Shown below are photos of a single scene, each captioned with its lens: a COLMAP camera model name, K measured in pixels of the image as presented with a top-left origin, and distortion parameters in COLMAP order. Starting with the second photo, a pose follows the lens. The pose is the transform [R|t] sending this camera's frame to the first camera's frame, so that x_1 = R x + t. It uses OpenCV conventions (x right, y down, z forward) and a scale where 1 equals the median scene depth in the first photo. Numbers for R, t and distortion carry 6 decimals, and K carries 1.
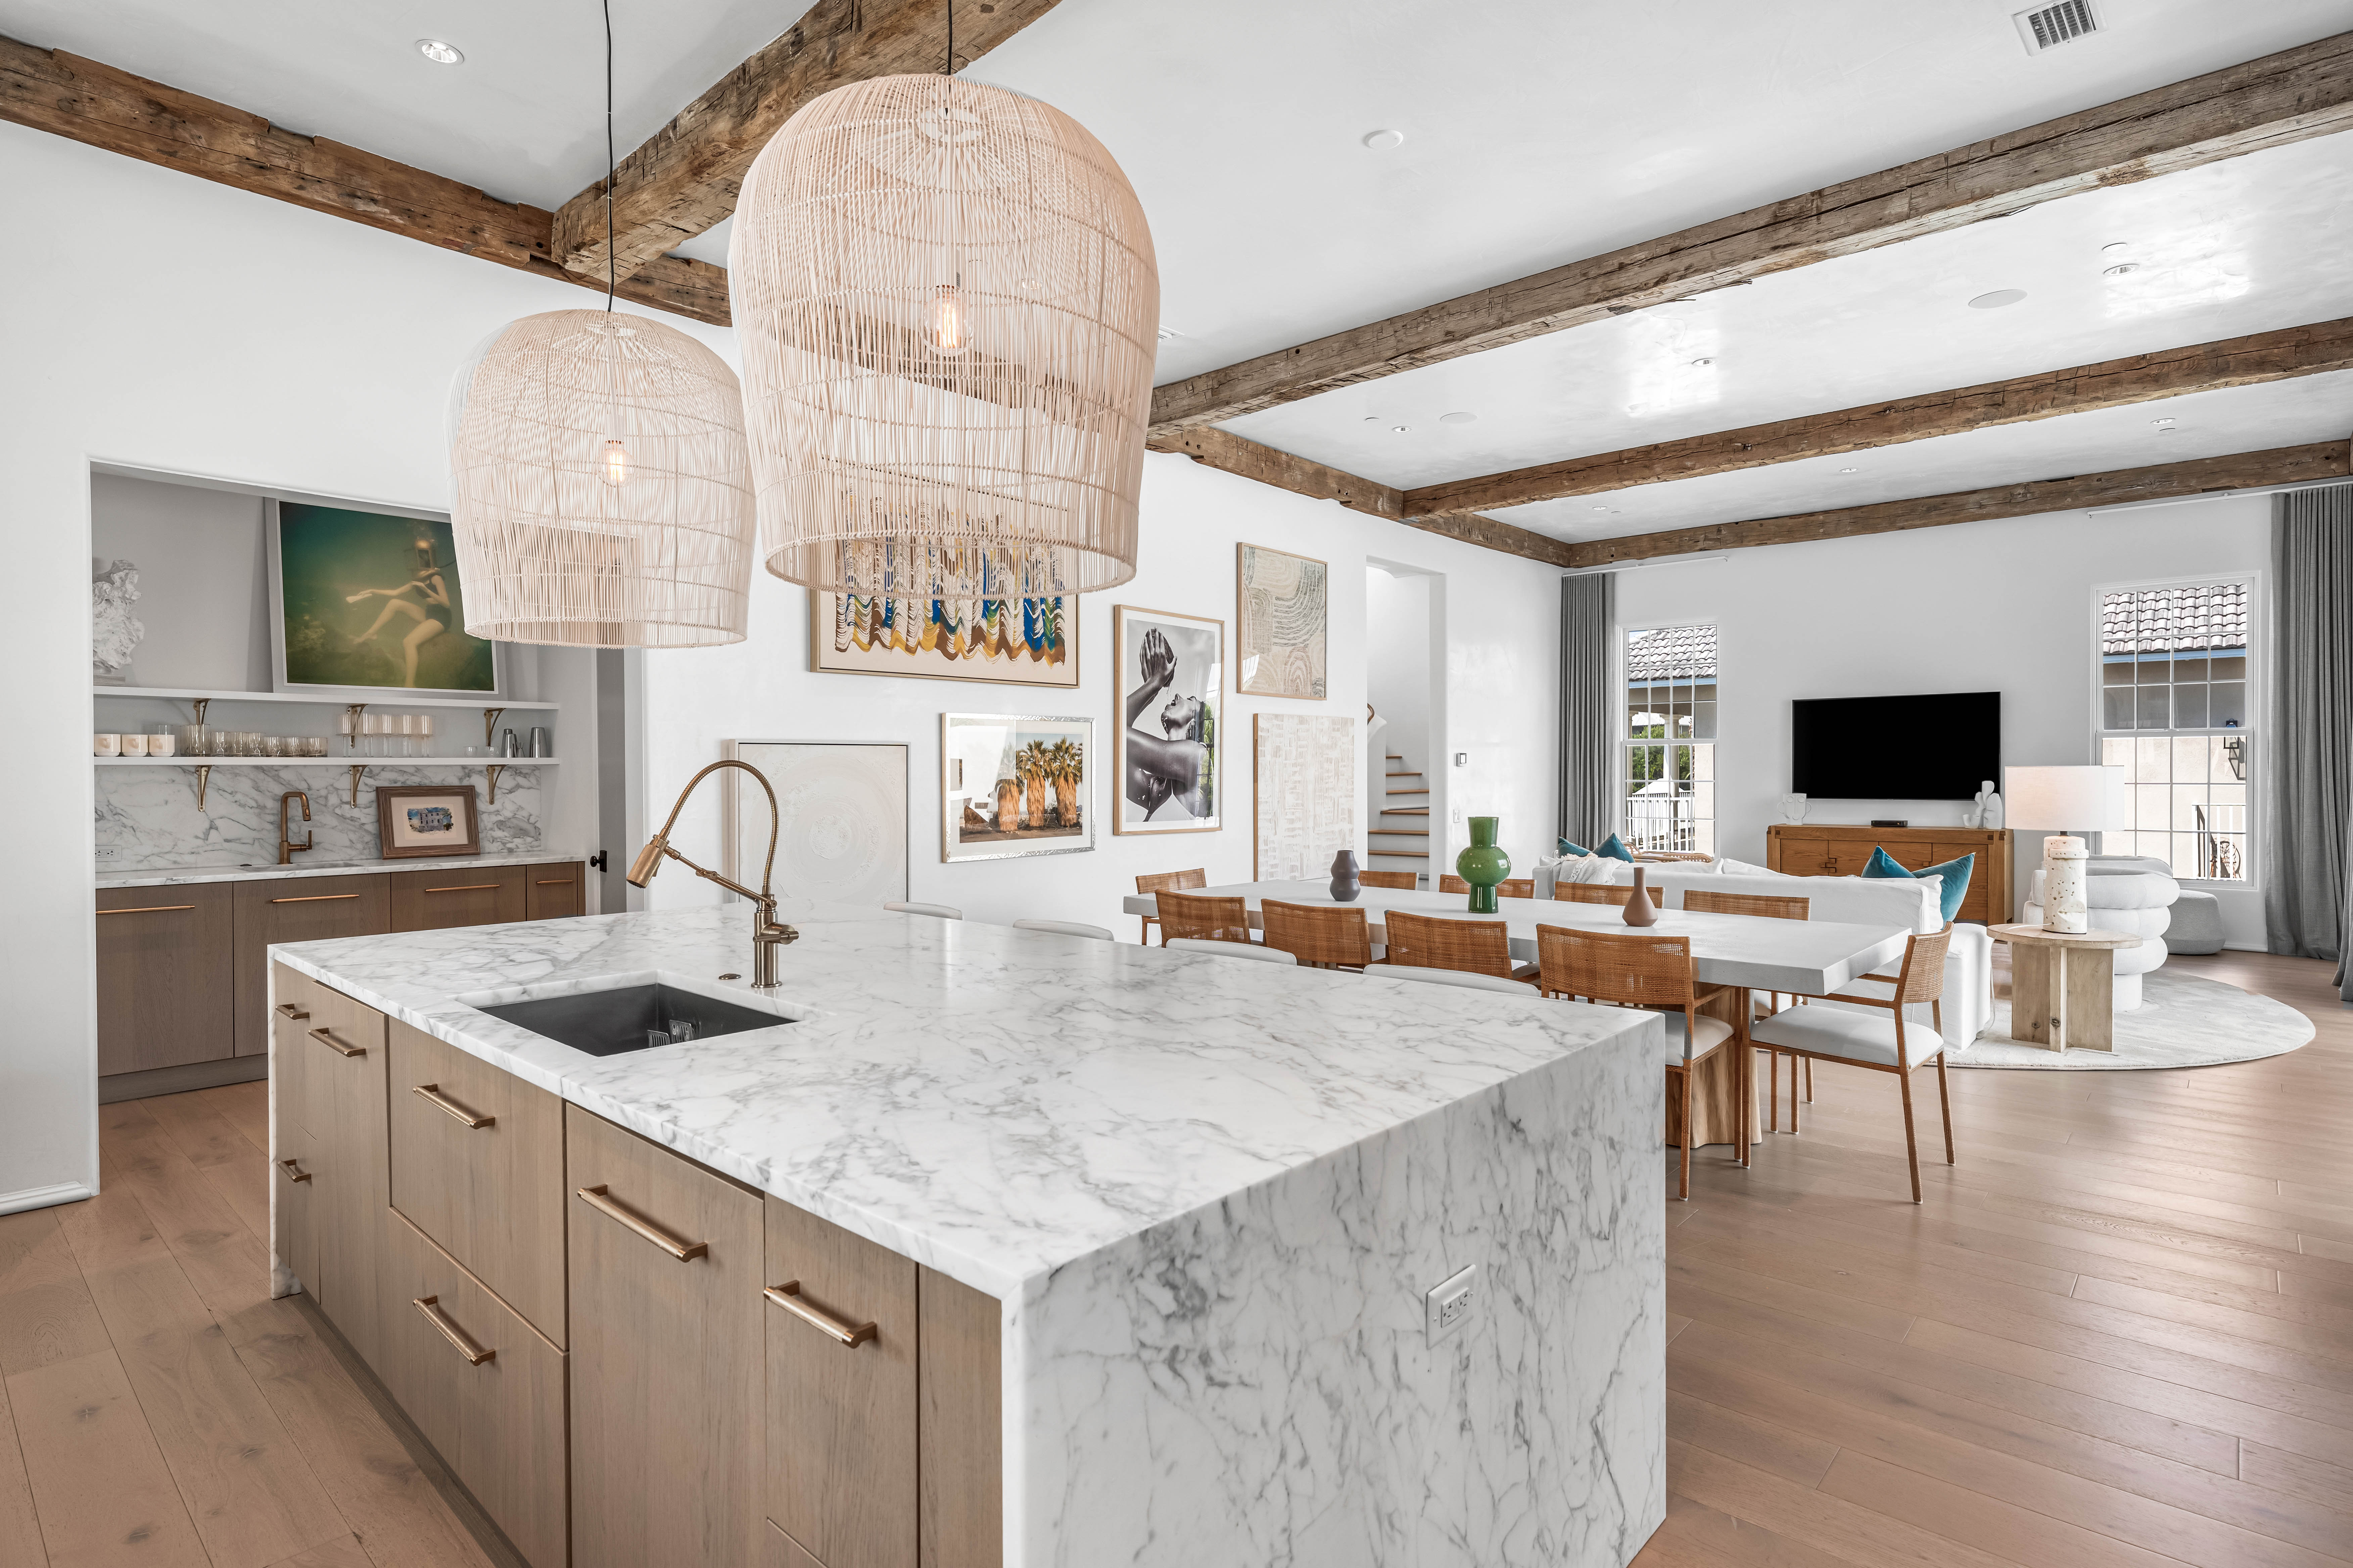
lens RADIAL K [[1184.7, 0, 1172.5], [0, 1184.7, 780.0], [0, 0, 1]] dist [0.003507, -0.000607]
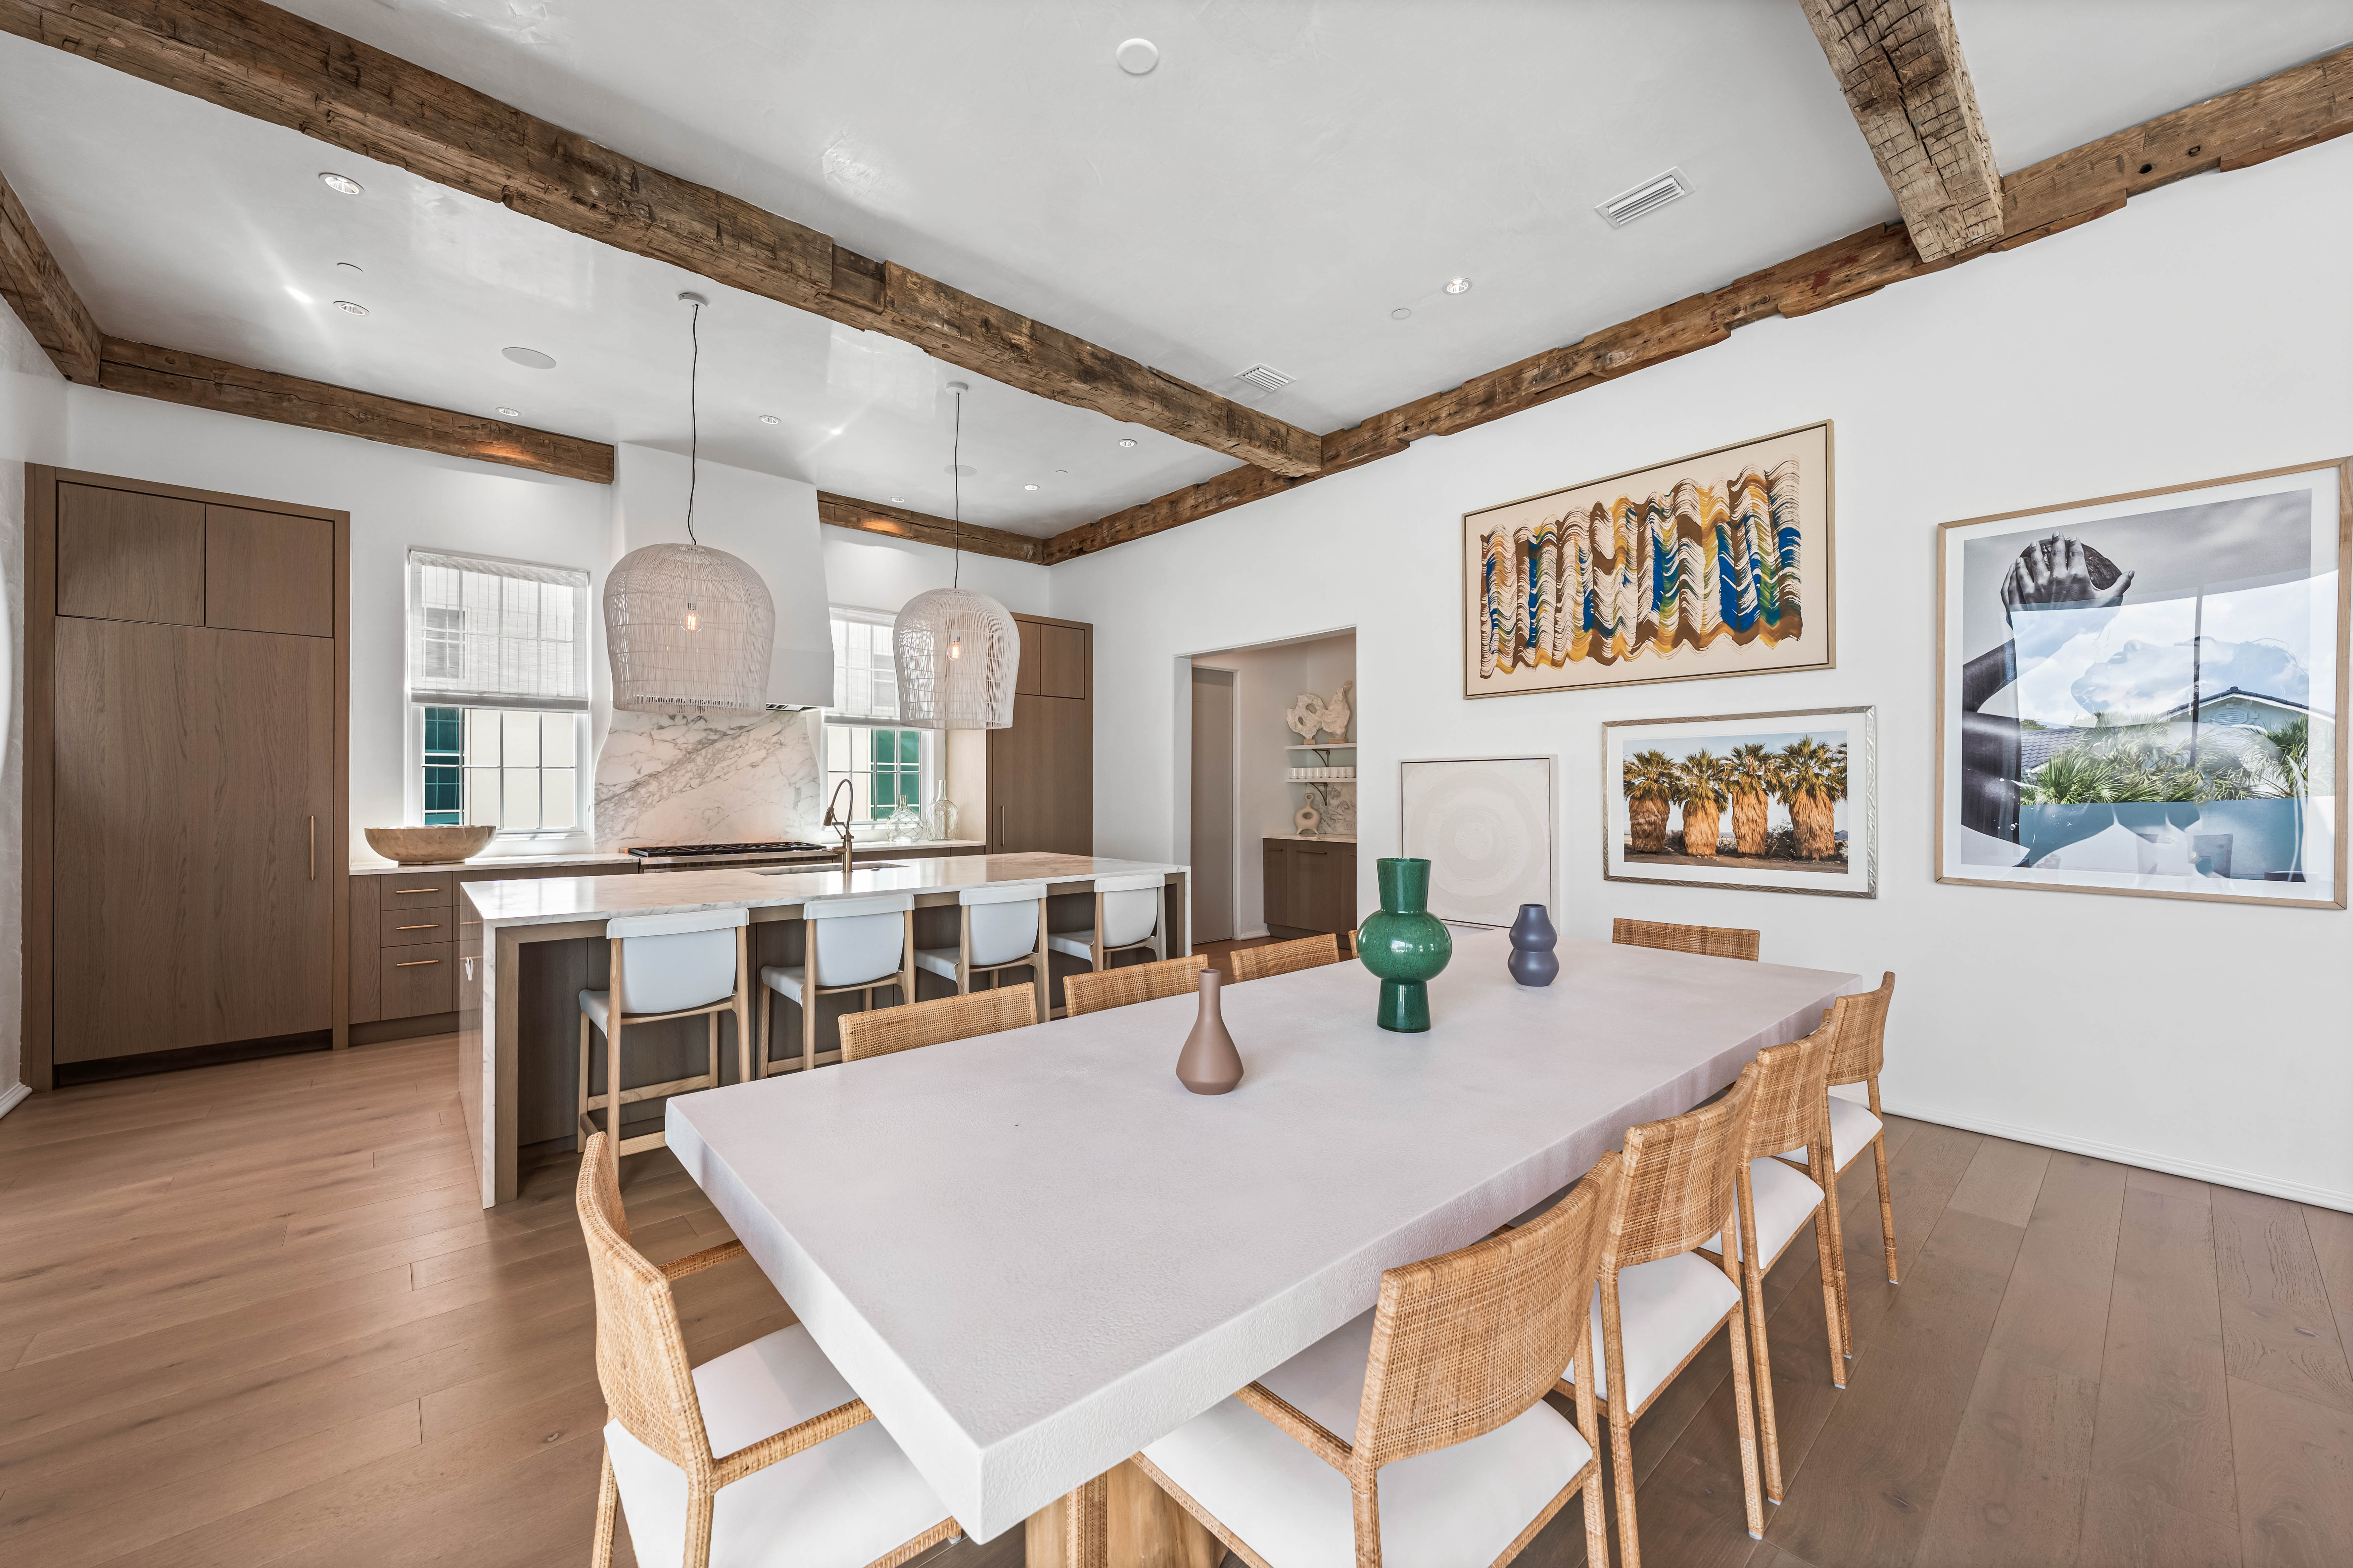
lens RADIAL K [[906.8, 0, 1173.0], [0, 906.8, 787.9], [0, 0, 1]] dist [-0.005023, 0.001224]
pose [[-0.117000, -0.000543, -0.993132, 0.578783], [-0.008746, 0.999962, 0.000483, -0.001502], [0.993093, 0.008742, -0.117000, 0.758396]]
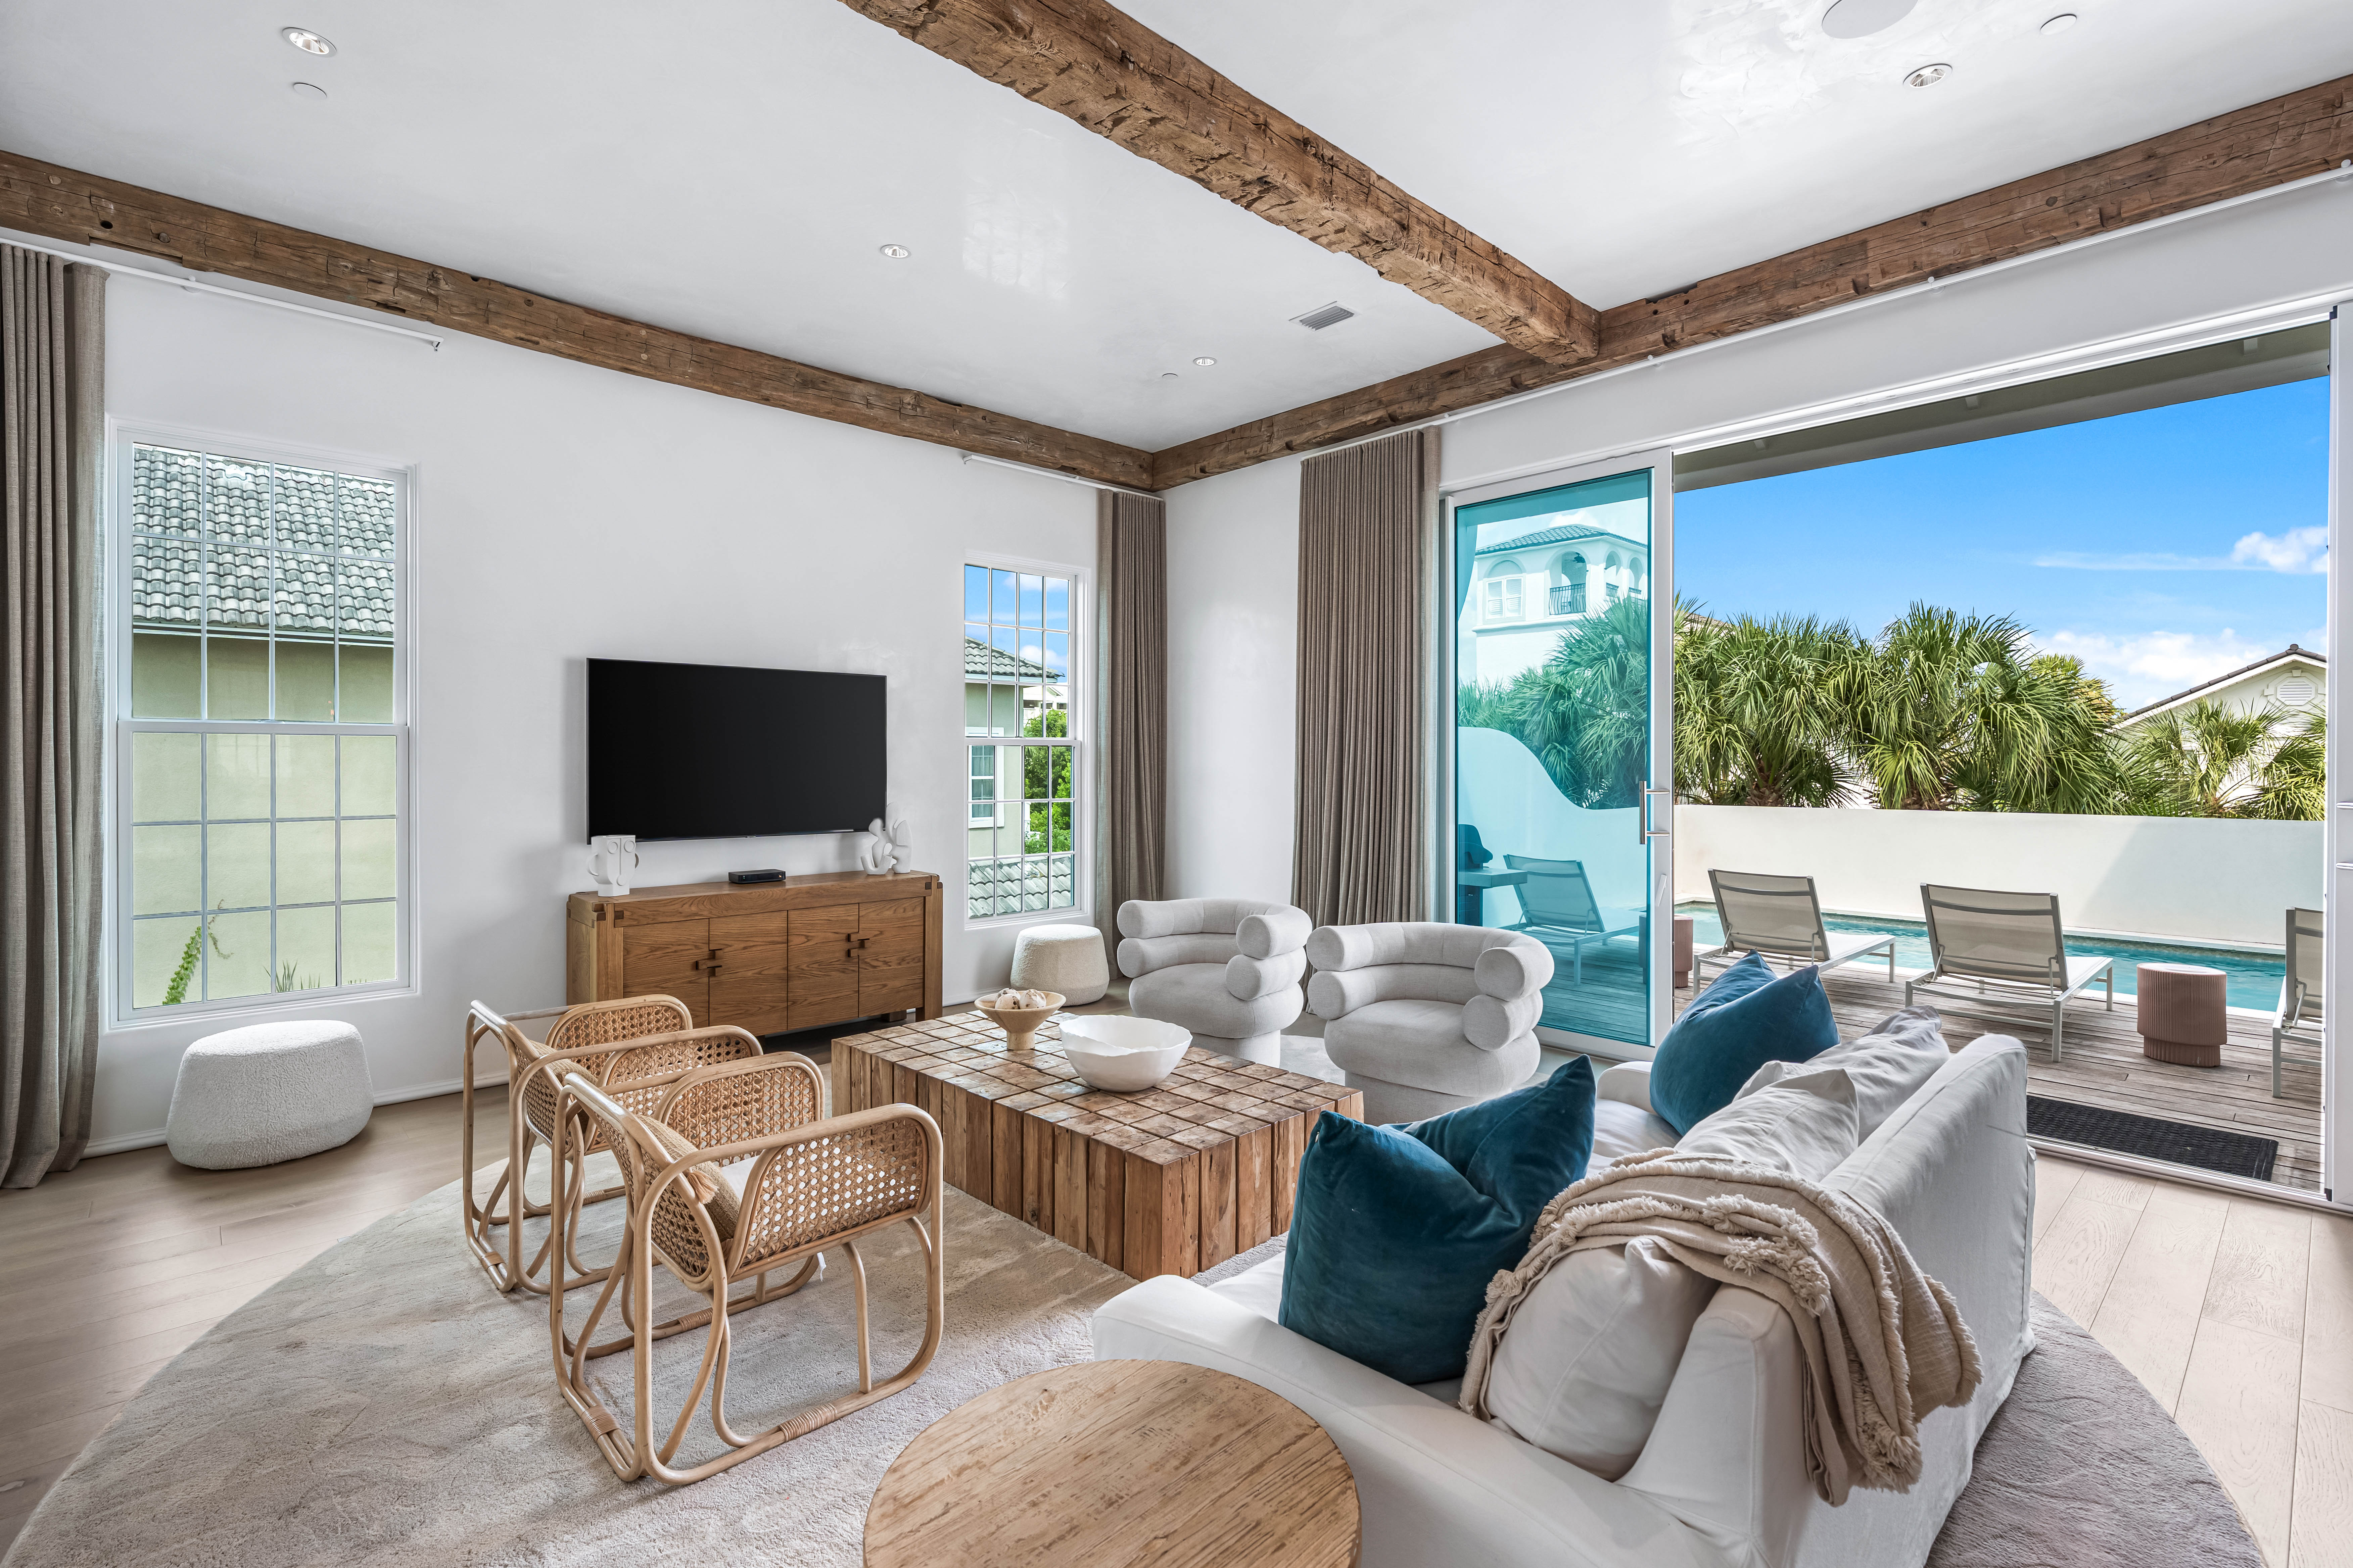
lens RADIAL K [[1071.5, 0, 1183.3], [0, 1071.5, 773.3], [0, 0, 1]] dist [0.001237, -0.000347]
pose [[0.092423, -0.008496, 0.995684, 0.120253], [0.004151, 0.999958, 0.008147, -0.033036], [-0.995711, 0.003380, 0.092454, 1.193259]]
